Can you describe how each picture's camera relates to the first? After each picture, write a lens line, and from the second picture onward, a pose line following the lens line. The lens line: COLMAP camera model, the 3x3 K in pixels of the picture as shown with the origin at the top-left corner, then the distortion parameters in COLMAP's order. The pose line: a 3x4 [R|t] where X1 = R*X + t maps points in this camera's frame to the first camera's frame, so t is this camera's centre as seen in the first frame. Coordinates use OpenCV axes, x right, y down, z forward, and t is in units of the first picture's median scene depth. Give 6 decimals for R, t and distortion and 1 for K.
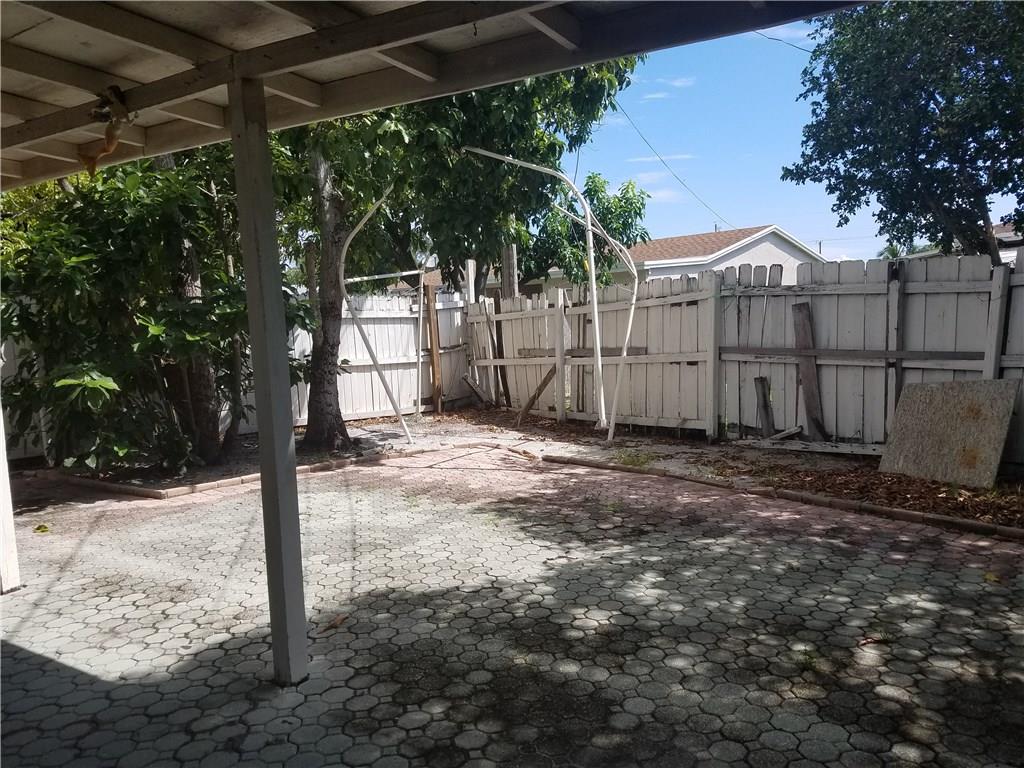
lens RADIAL K [[771.9, 0, 512.1], [0, 771.9, 392.3], [0, 0, 1]] dist [0.098436, -0.003841]
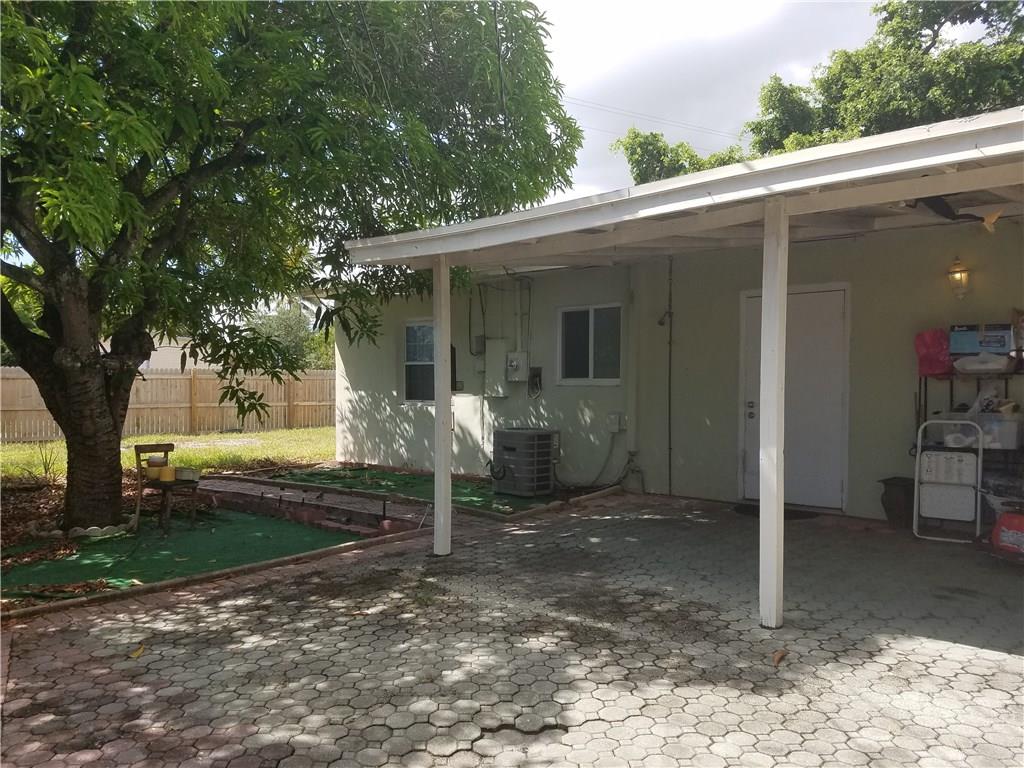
lens RADIAL K [[771.9, 0, 511.7], [0, 771.9, 381.8], [0, 0, 1]] dist [0.098436, -0.003841]
pose [[-0.990419, 0.038358, 0.132663, -0.022058], [0.052935, 0.992723, 0.108160, -0.231906], [-0.127549, 0.114146, -0.985242, 2.251478]]
